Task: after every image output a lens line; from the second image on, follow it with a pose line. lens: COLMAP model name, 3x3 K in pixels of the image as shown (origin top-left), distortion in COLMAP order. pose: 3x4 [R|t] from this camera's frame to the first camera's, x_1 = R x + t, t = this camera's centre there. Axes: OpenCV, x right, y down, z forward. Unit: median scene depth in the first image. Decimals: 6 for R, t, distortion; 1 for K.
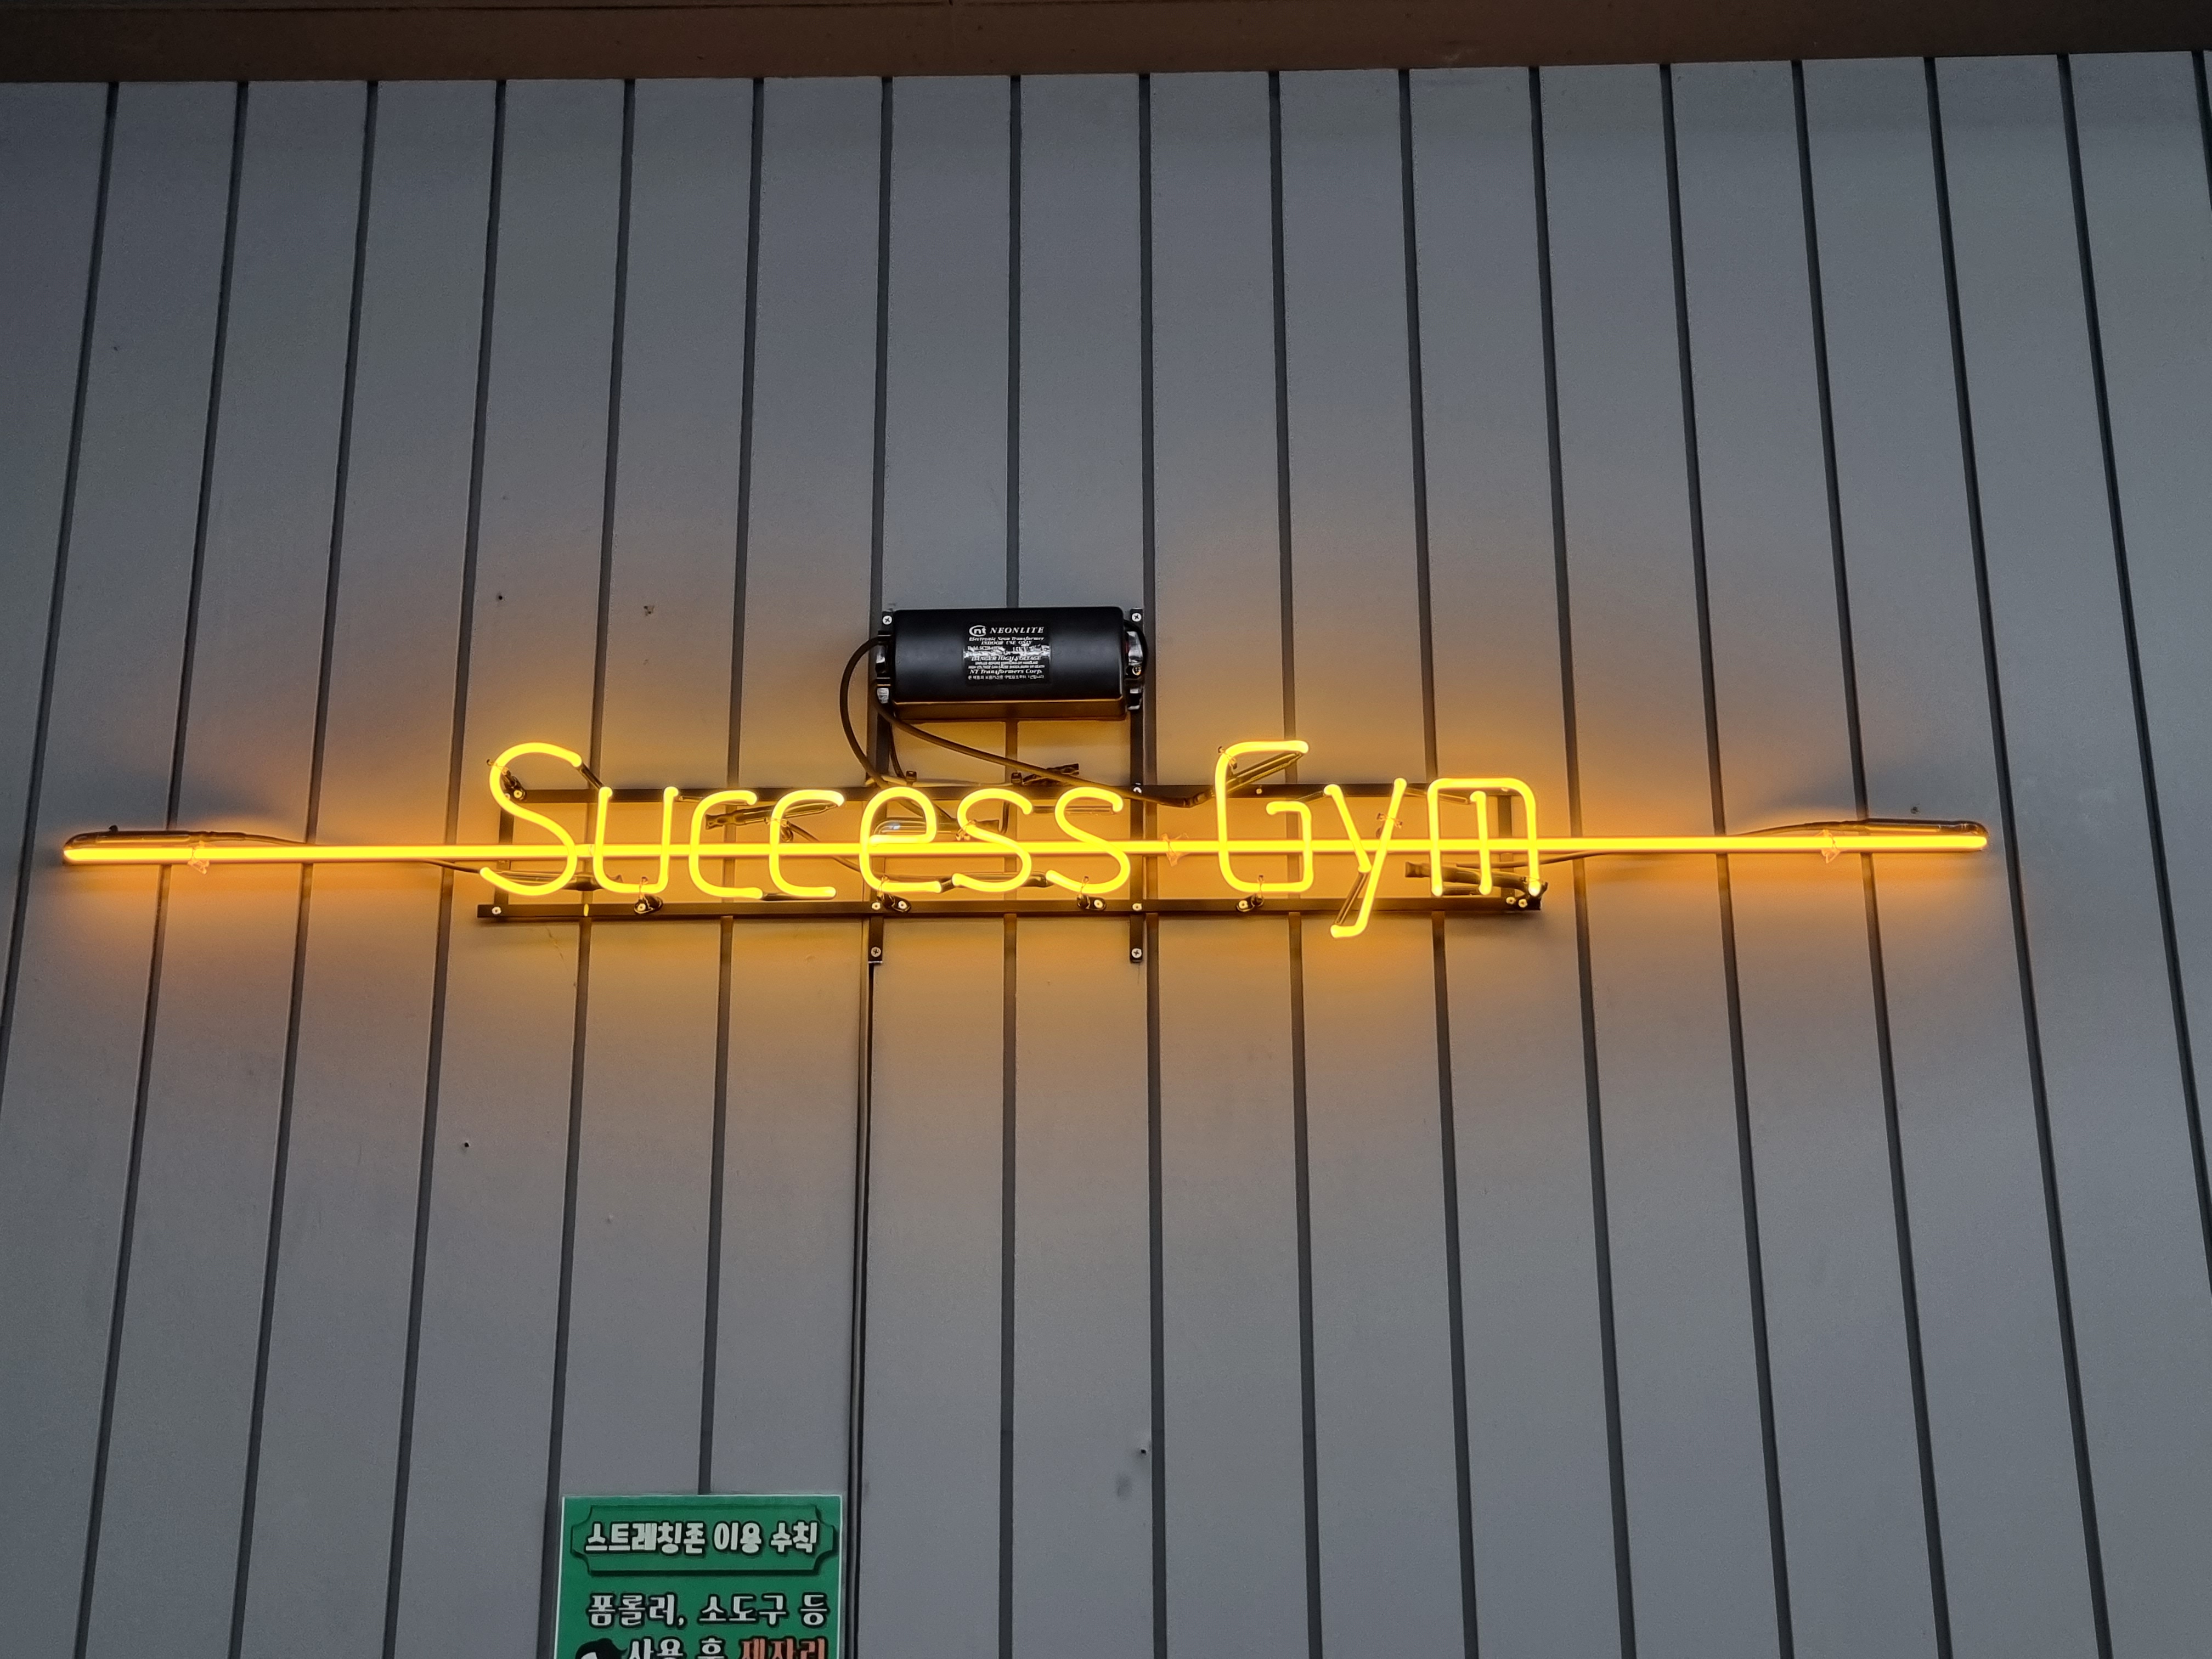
lens RADIAL K [[2526.8, 0, 1046.1], [0, 2526.8, 830.9], [0, 0, 1]] dist [0.078547, 0.002428]
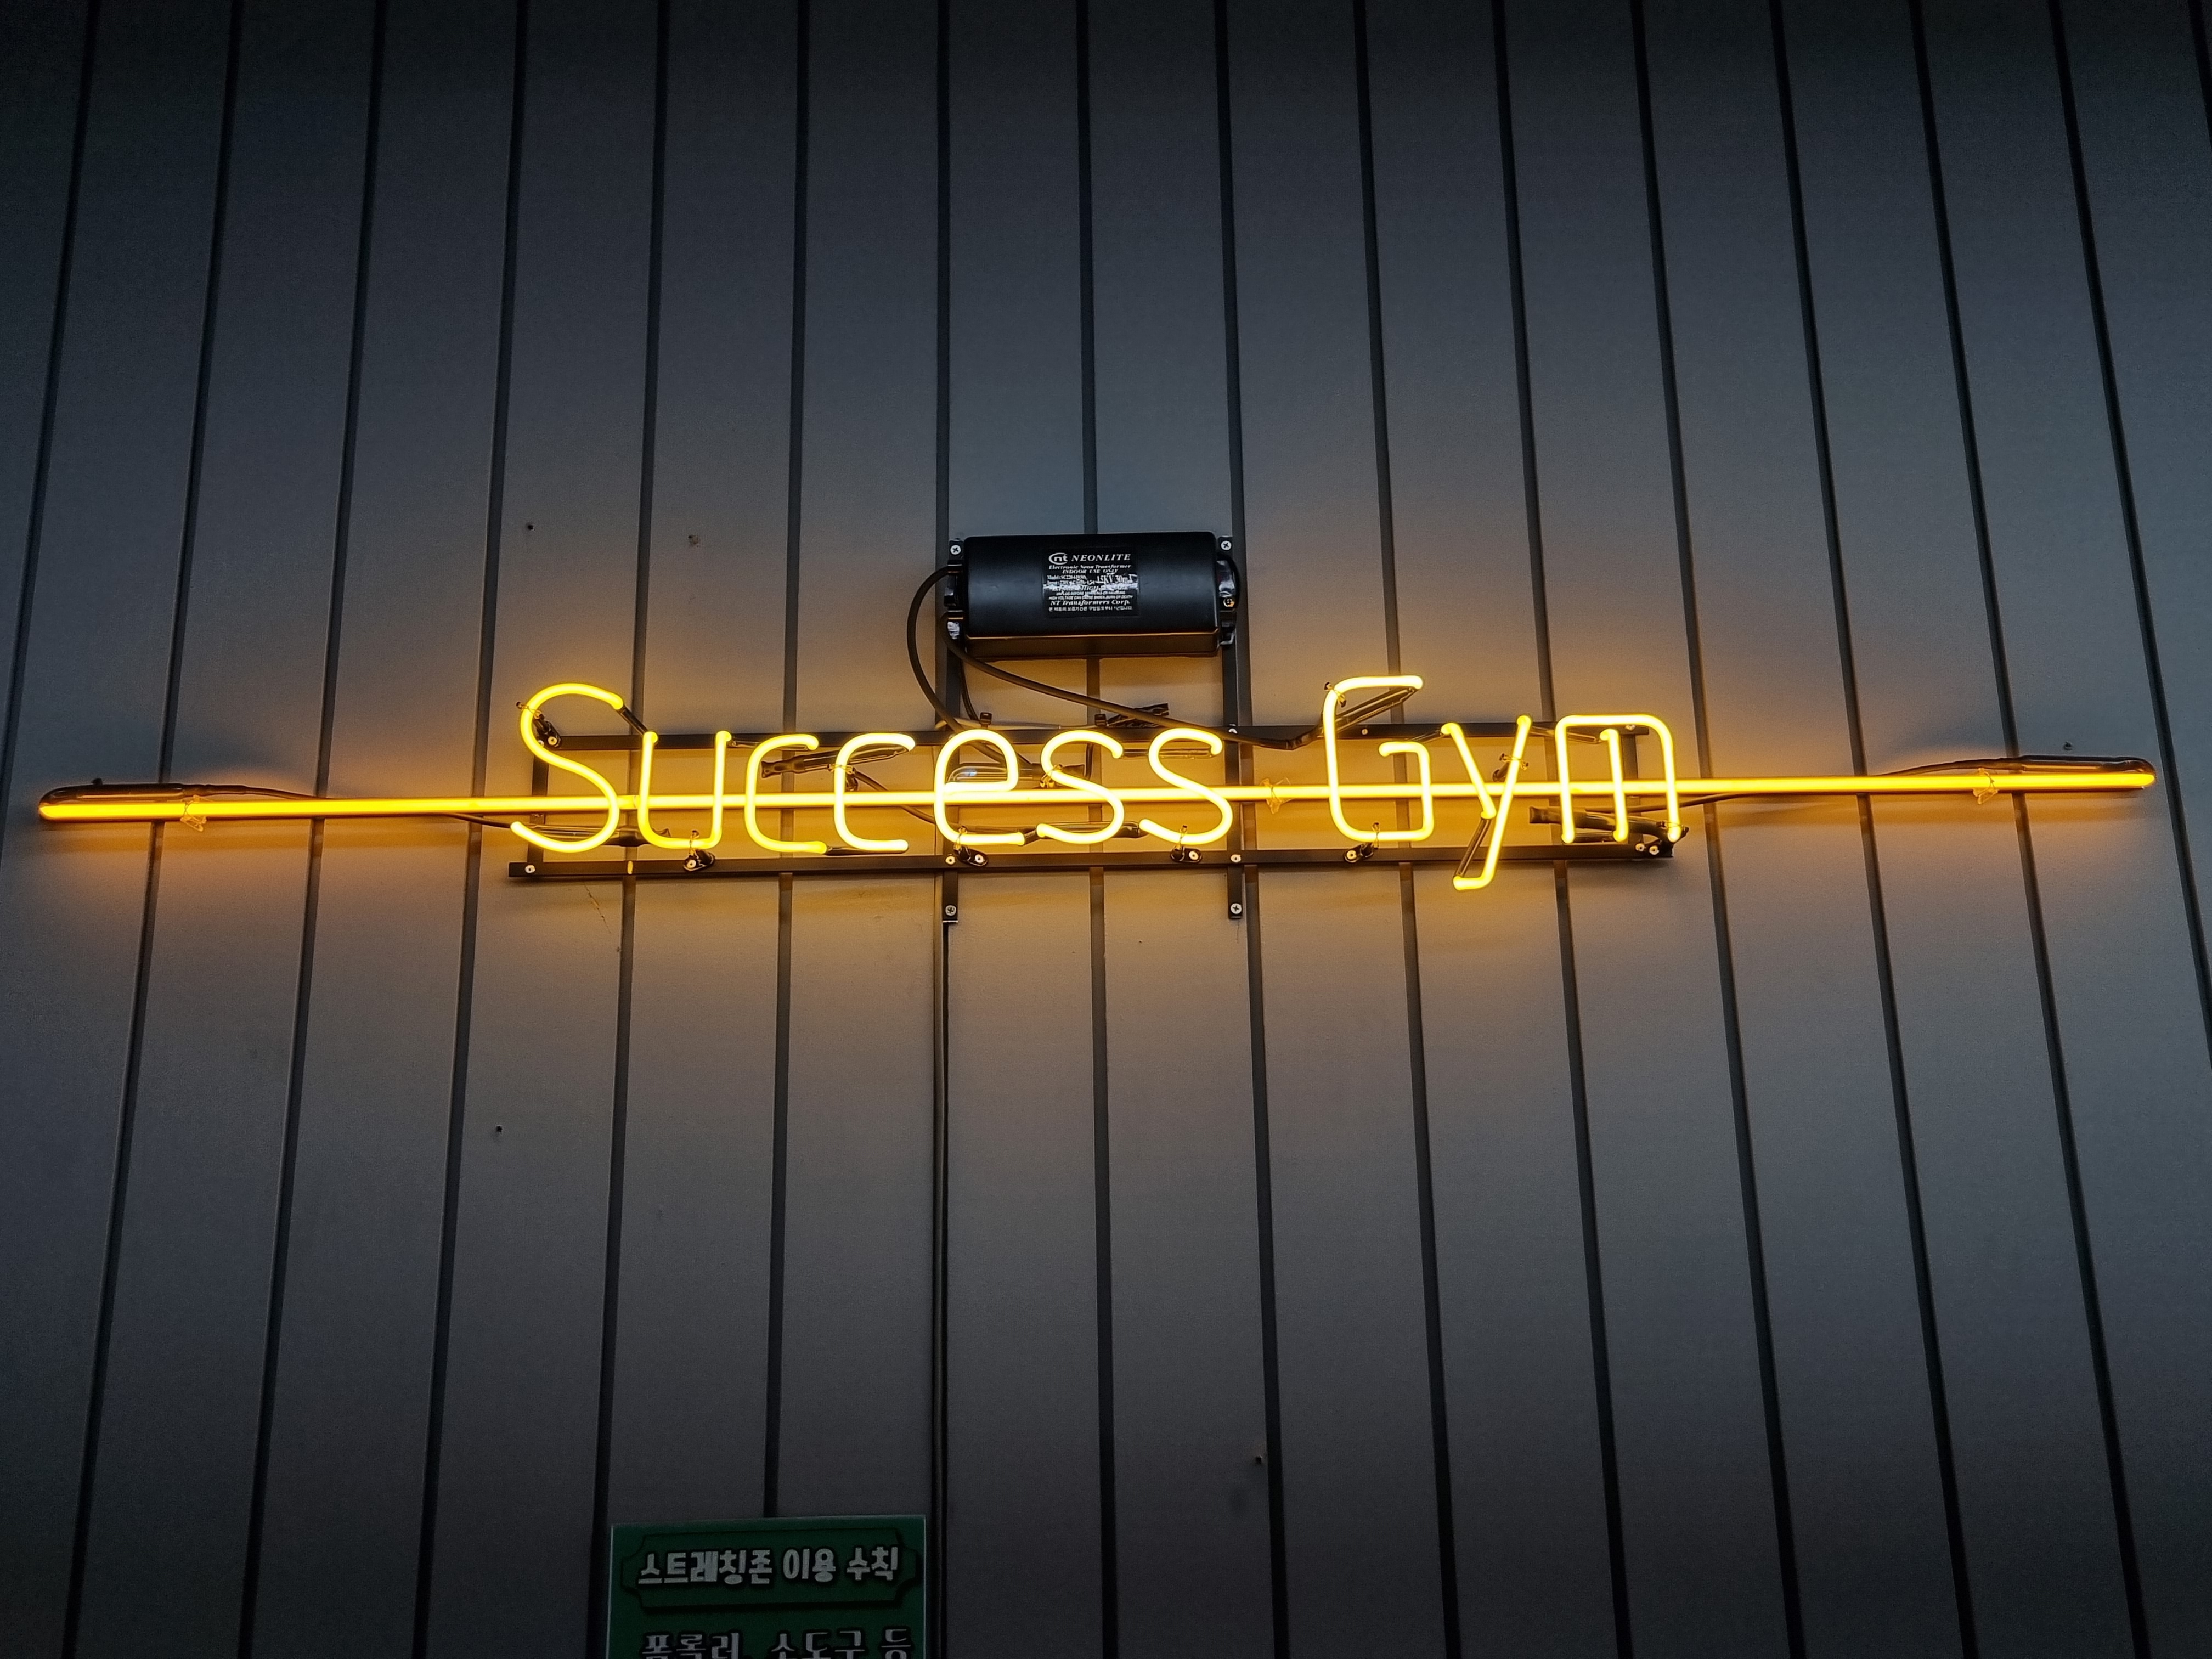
lens RADIAL K [[2185.3, 0, 1106.0], [0, 2185.3, 829.5], [0, 0, 1]] dist [0.088944, -0.001220]
pose [[0.999097, -0.008866, 0.041546, -0.044155], [0.008177, 0.999827, 0.016721, 0.005892], [-0.041687, -0.016366, 0.998997, 0.209337]]
